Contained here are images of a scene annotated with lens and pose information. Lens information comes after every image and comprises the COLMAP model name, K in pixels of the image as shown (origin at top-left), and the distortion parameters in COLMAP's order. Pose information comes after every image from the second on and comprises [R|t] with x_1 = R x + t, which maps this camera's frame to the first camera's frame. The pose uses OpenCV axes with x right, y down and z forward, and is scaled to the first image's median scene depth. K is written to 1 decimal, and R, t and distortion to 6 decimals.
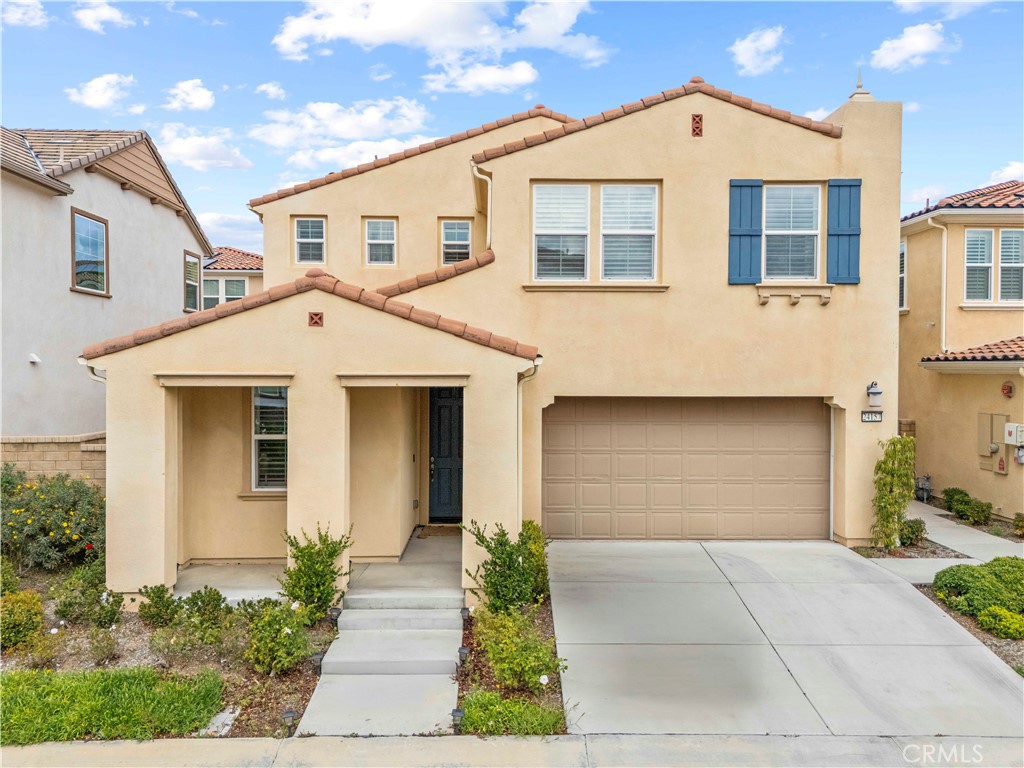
lens RADIAL K [[757.7, 0, 512.0], [0, 757.7, 384.0], [0, 0, 1]] dist [0.073554, -0.071250]
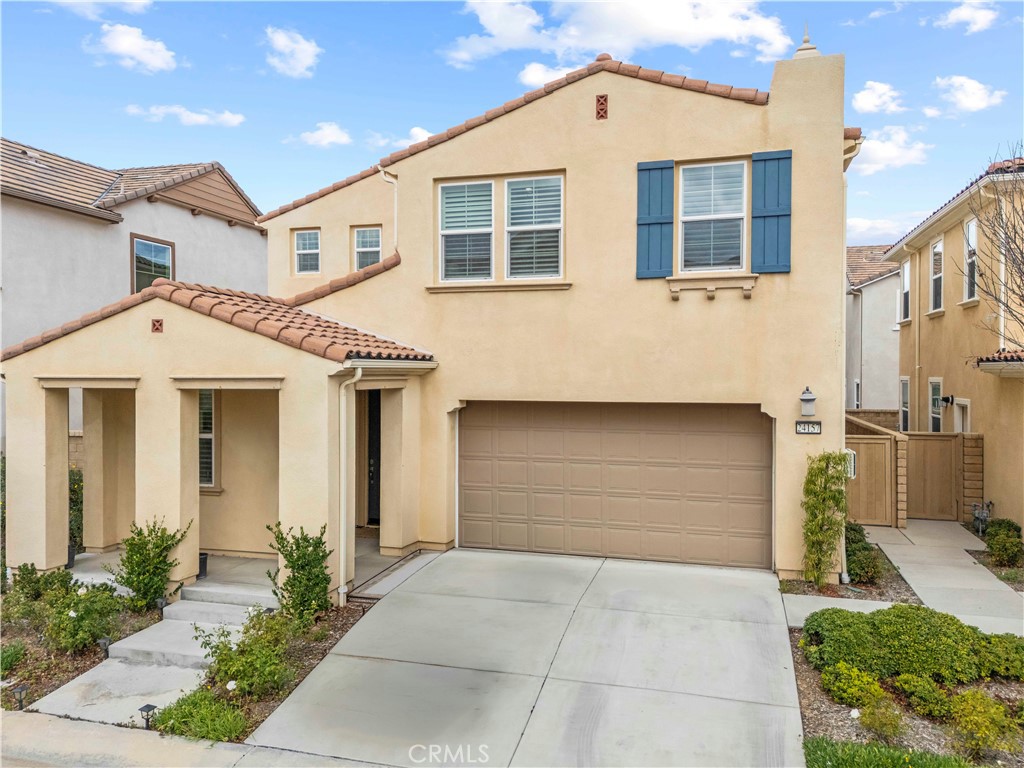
lens RADIAL K [[757.7, 0, 512.0], [0, 757.7, 384.0], [0, 0, 1]] dist [0.073554, -0.071250]
pose [[0.954639, 0.002819, -0.297751, 0.411157], [-0.004671, 0.999974, -0.005509, 0.000288], [0.297728, 0.006650, 0.954628, 0.093164]]
